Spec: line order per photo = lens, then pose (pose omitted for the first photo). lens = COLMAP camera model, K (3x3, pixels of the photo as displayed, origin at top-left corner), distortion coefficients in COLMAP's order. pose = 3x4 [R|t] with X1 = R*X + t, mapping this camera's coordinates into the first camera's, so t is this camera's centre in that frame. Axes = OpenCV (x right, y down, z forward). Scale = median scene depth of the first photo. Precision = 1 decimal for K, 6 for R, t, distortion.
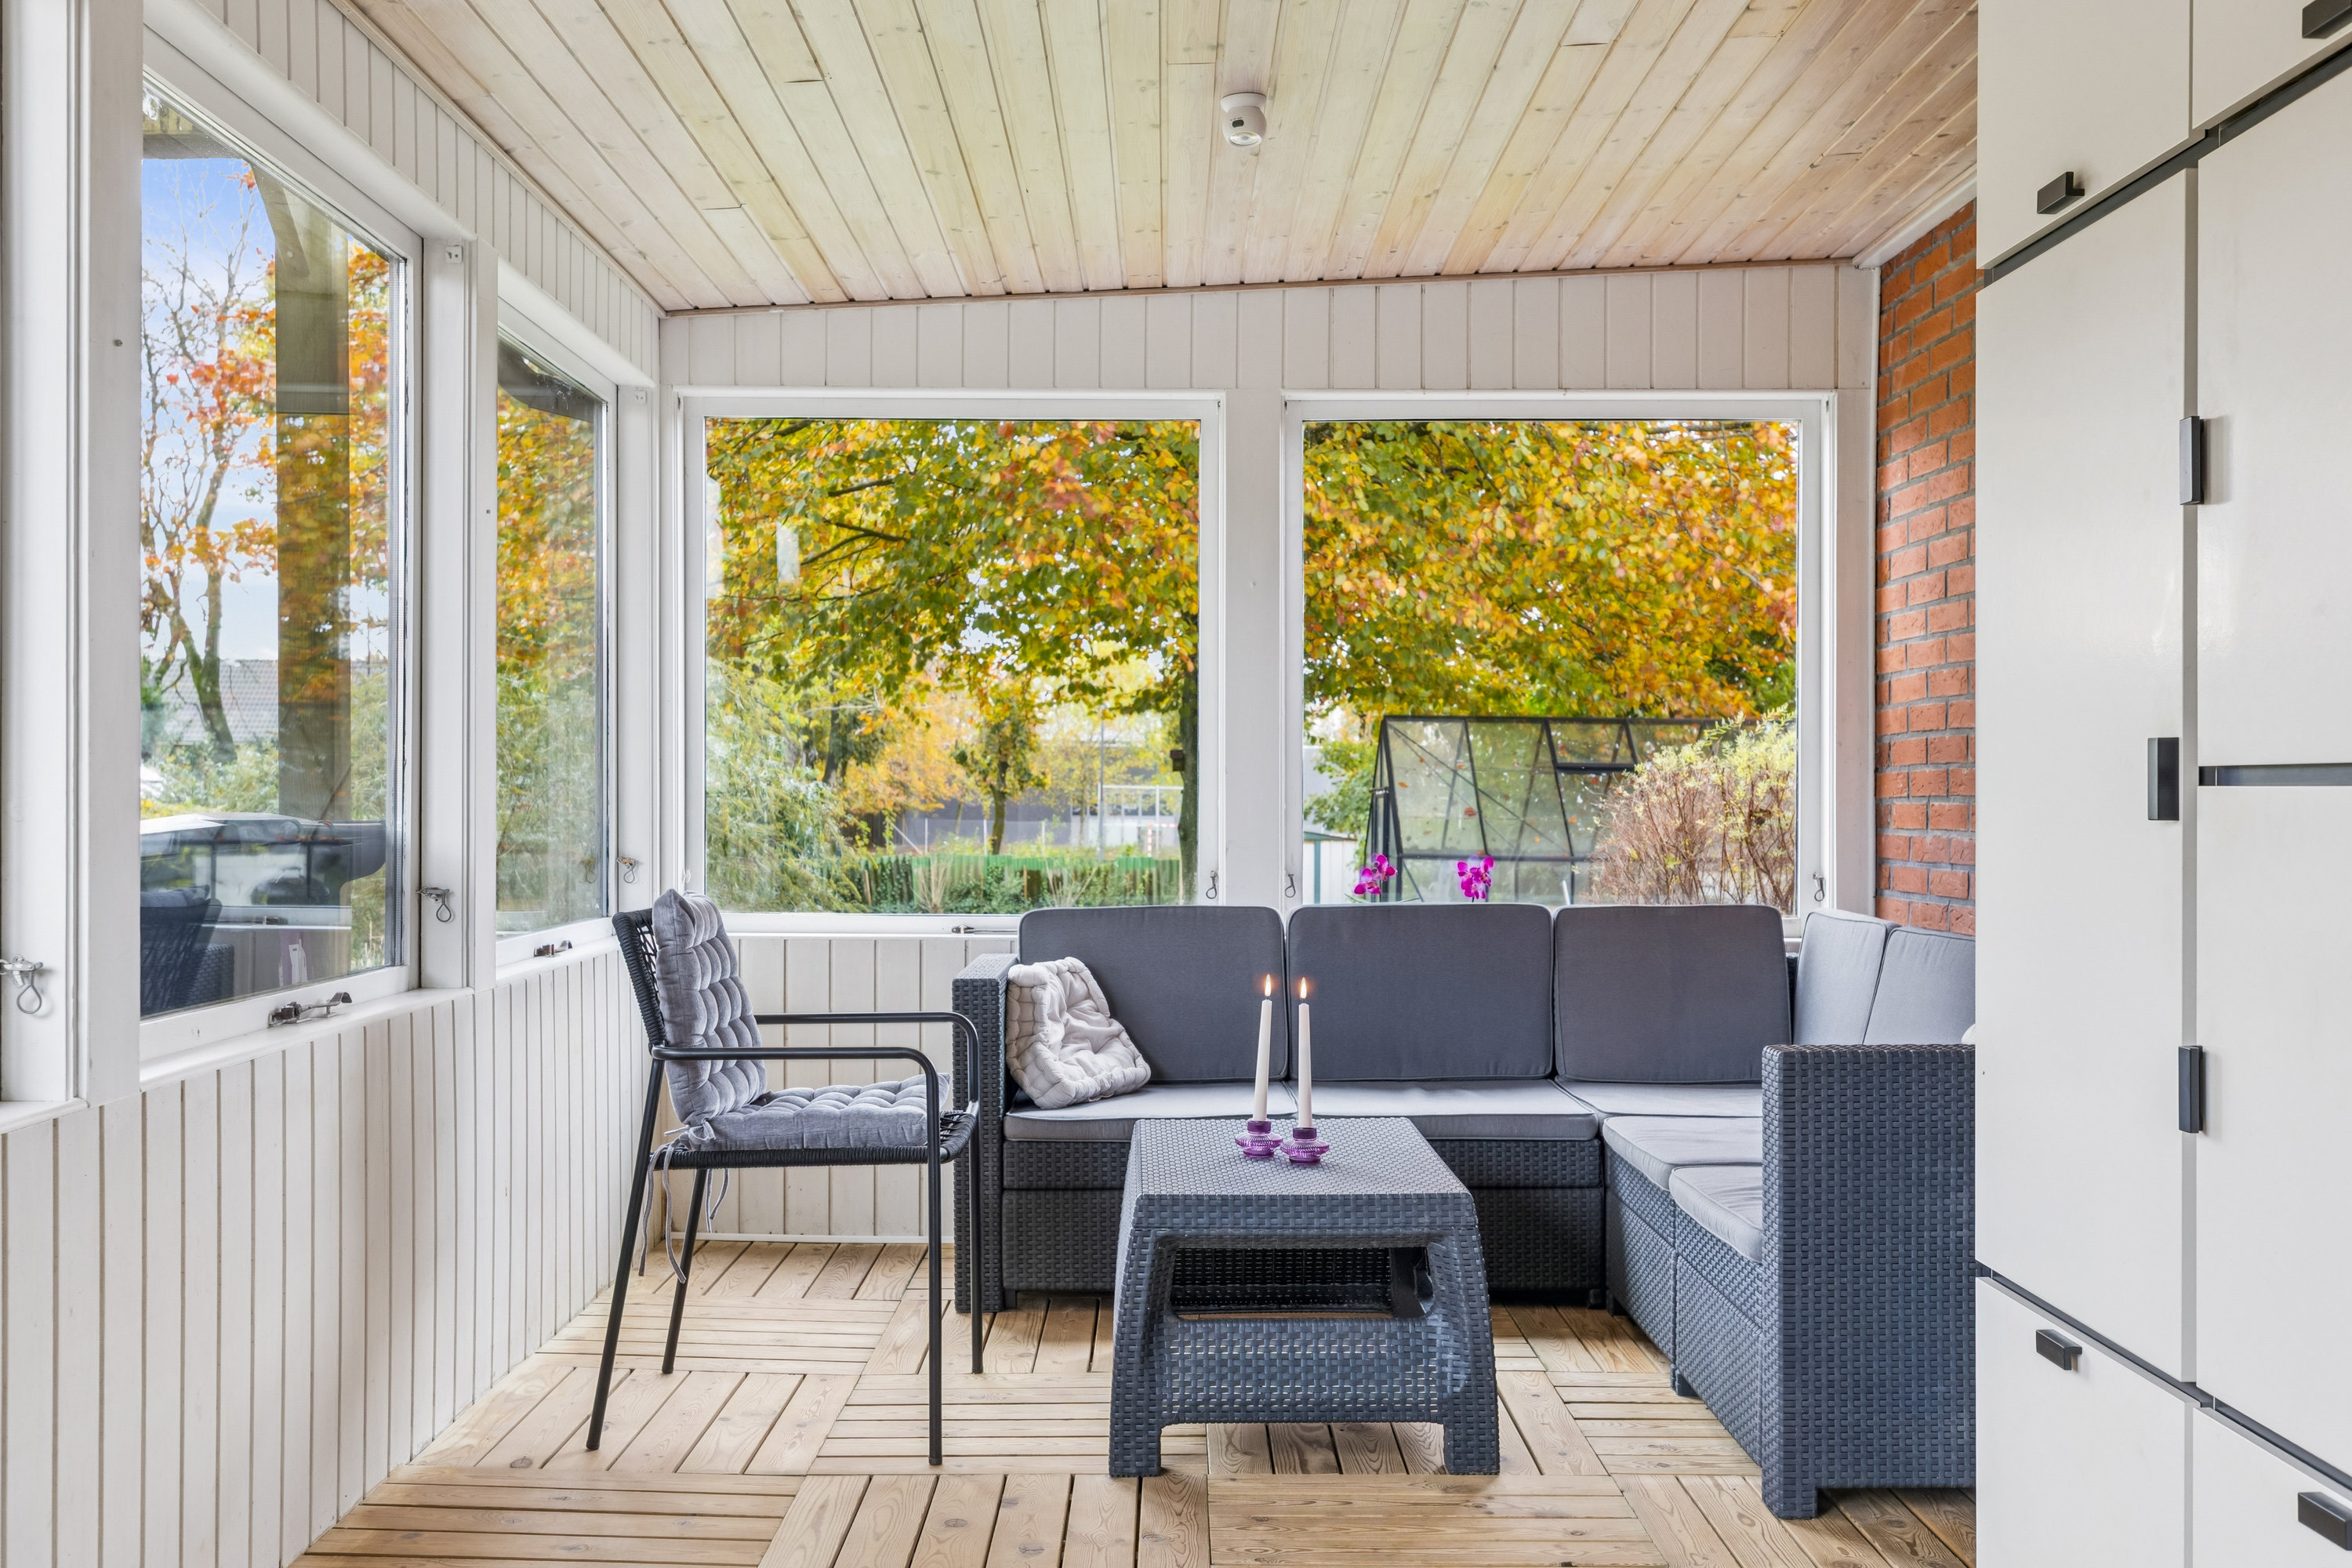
lens RADIAL K [[2354.6, 0, 1177.5], [0, 2354.6, 786.7], [0, 0, 1]] dist [0.004935, 0.000000]
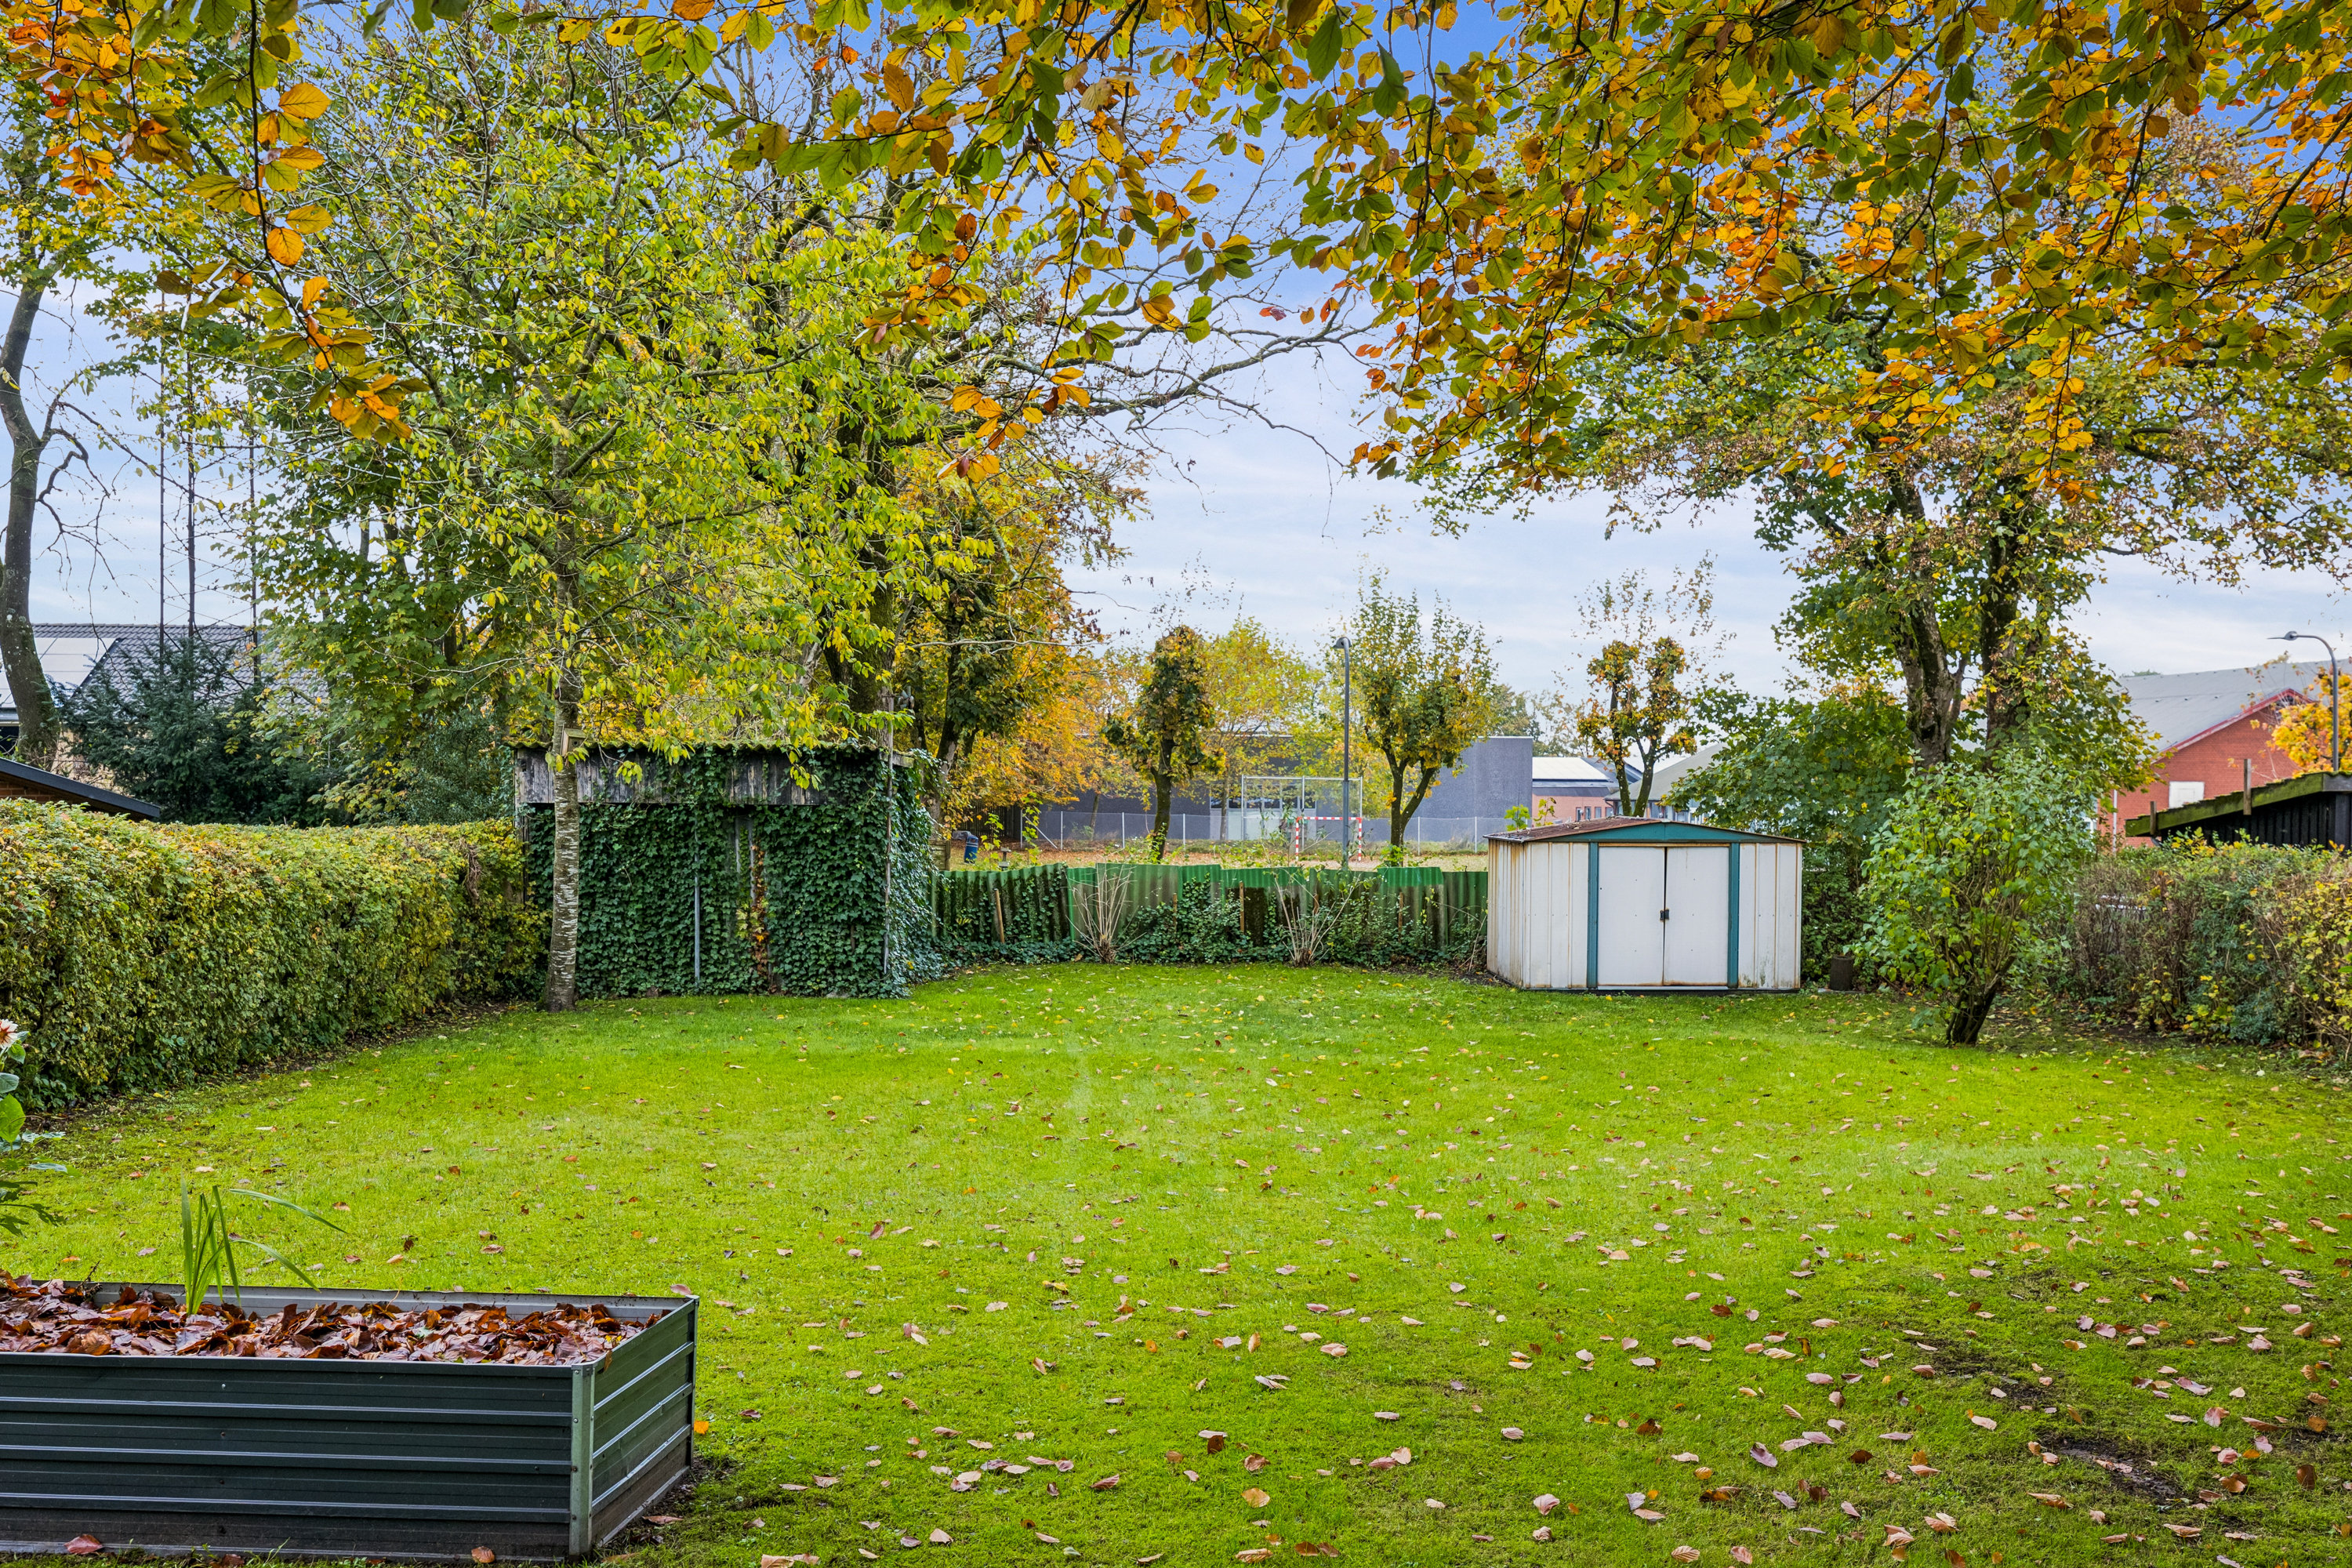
lens RADIAL K [[1970.8, 0, 1172.4], [0, 1970.8, 785.3], [0, 0, 1]] dist [-0.000087, 0.000003]
pose [[0.999045, -0.001668, -0.043665, -0.046715], [0.001657, 0.999999, -0.000288, 0.005642], [0.043665, 0.000215, 0.999046, 0.356929]]
